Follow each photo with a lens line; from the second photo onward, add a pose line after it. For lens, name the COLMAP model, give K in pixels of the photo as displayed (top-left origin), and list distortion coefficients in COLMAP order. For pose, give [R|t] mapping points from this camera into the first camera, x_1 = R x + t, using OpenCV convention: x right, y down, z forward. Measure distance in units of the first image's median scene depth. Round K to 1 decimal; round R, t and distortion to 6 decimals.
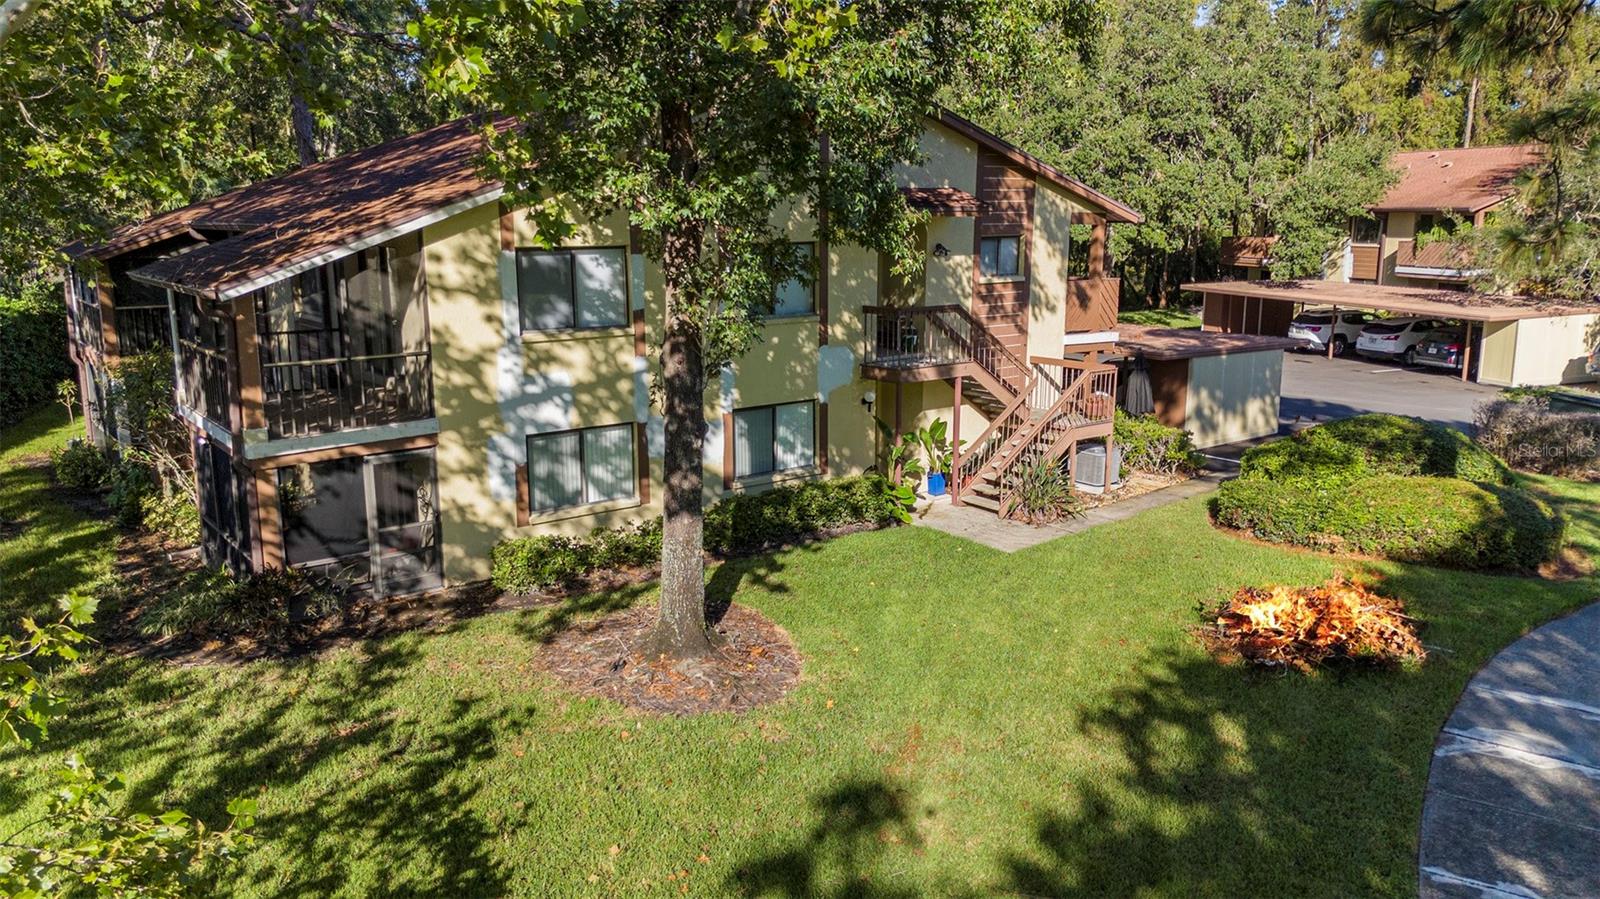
lens RADIAL K [[1168.3, 0, 796.4], [0, 1168.3, 451.0], [0, 0, 1]] dist [0.005764, -0.002241]
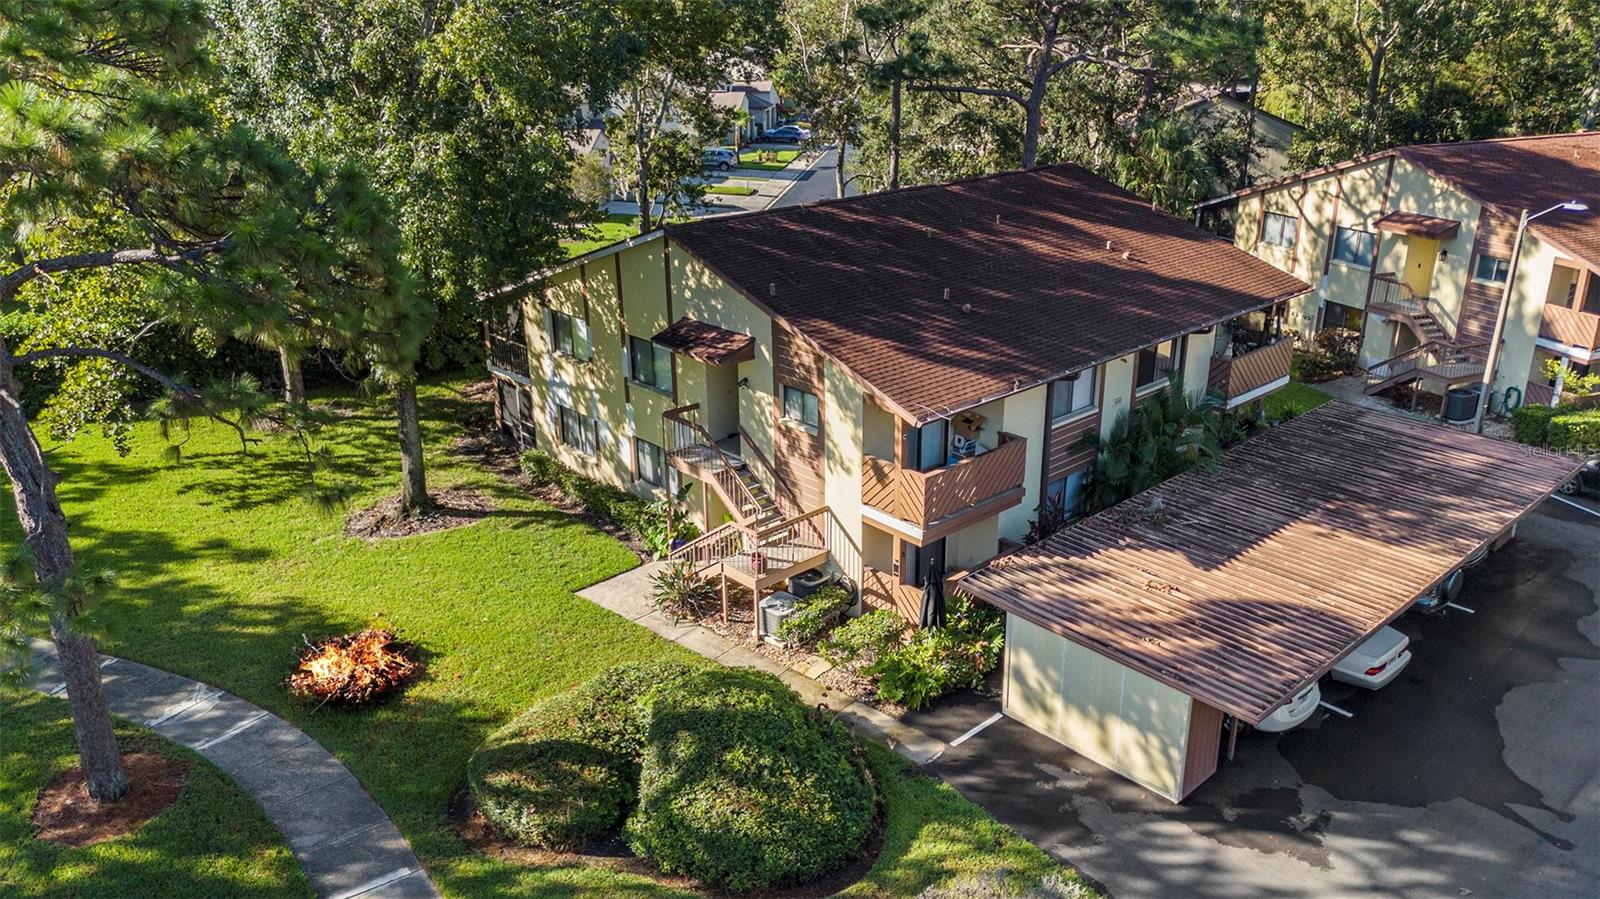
lens RADIAL K [[1168.3, 0, 795.5], [0, 1168.3, 448.3], [0, 0, 1]] dist [0.005764, -0.002241]
pose [[0.097390, 0.362641, -0.926826, 1.400061], [-0.184572, 0.921680, 0.341232, -0.582202], [0.977982, 0.137834, 0.156696, 0.958382]]
